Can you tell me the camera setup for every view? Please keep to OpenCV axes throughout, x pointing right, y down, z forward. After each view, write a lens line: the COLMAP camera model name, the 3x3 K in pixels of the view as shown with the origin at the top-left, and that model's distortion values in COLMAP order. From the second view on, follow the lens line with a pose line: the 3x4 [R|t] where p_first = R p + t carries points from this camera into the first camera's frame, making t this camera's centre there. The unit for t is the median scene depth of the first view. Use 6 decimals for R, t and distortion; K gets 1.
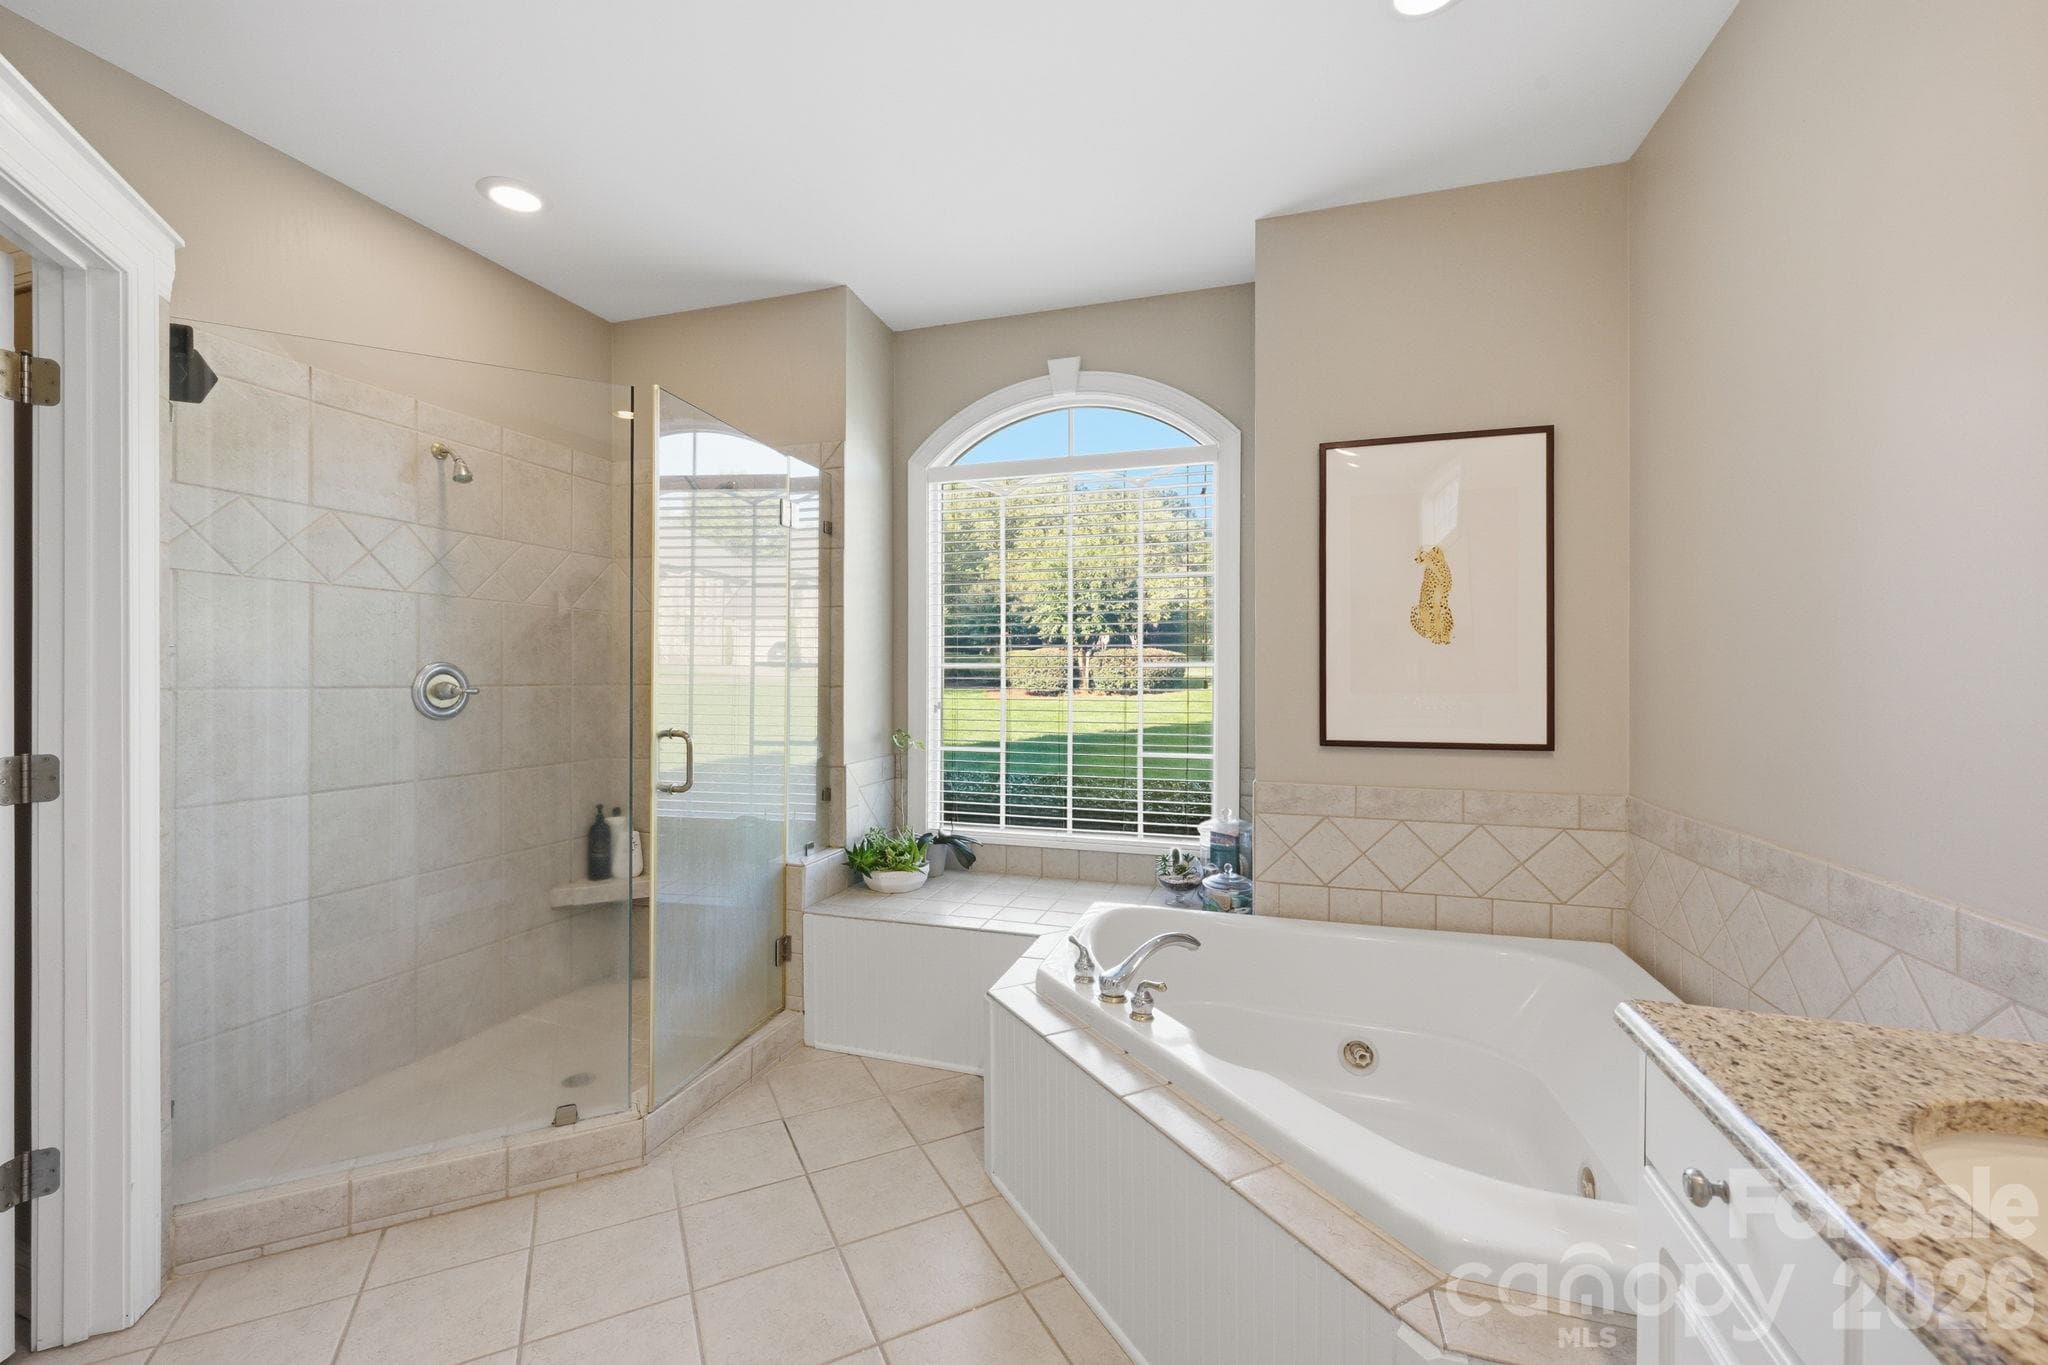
lens RADIAL K [[821.7, 0, 1020.9], [0, 821.7, 676.7], [0, 0, 1]] dist [-0.003307, -0.000114]
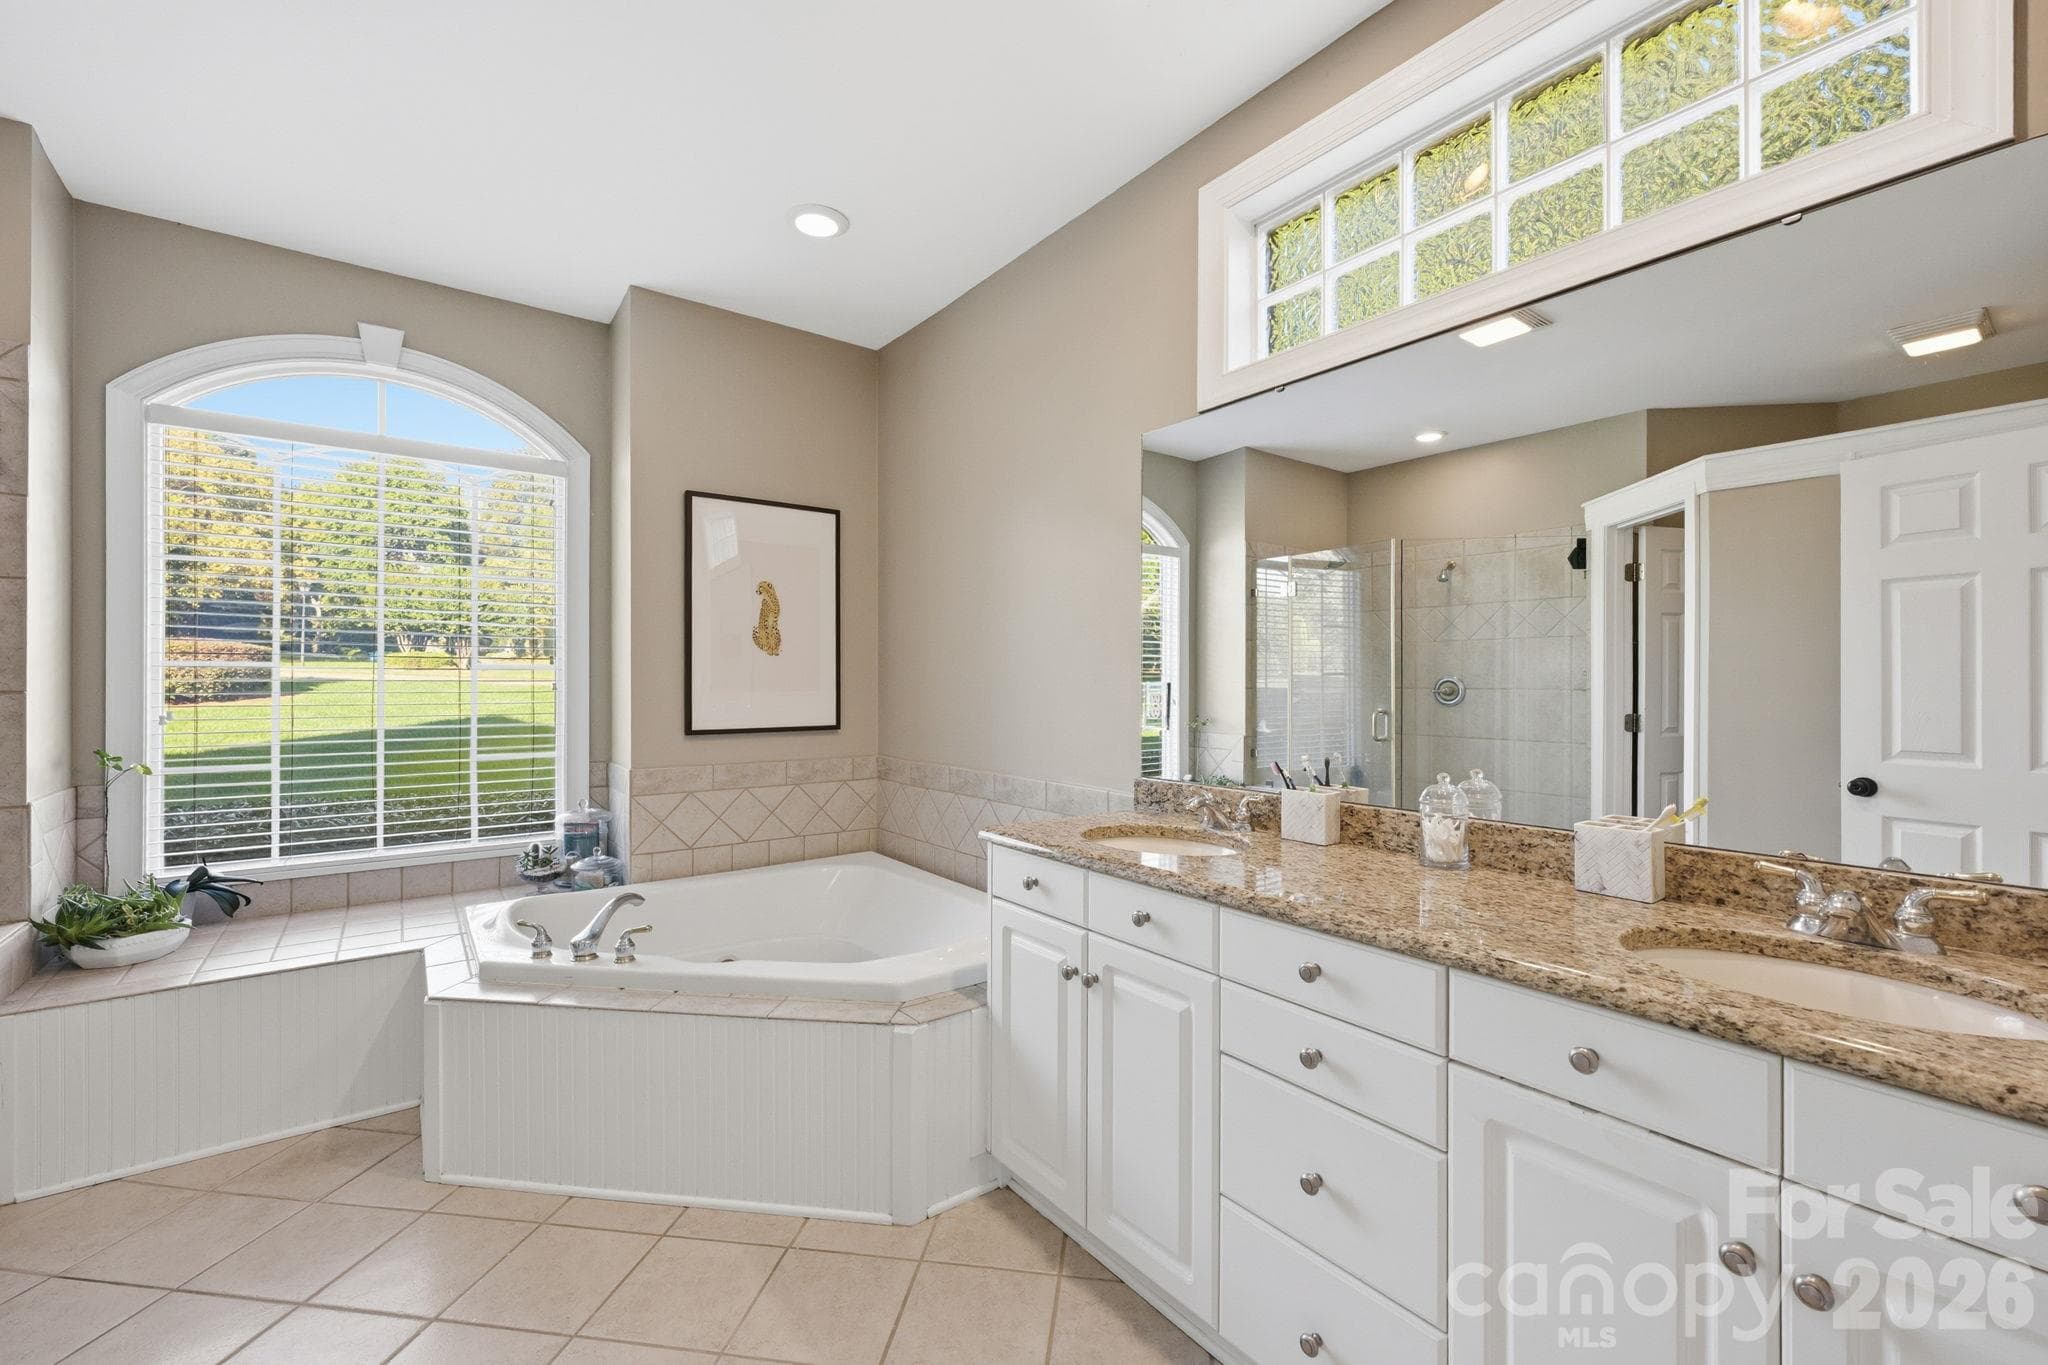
lens RADIAL K [[821.7, 0, 1020.9], [0, 821.7, 676.7], [0, 0, 1]] dist [-0.003307, -0.000114]
pose [[0.579950, 0.004080, 0.814642, -0.306209], [-0.000983, 0.999990, -0.004308, 0.001104], [-0.814652, 0.001698, 0.579948, -0.108243]]
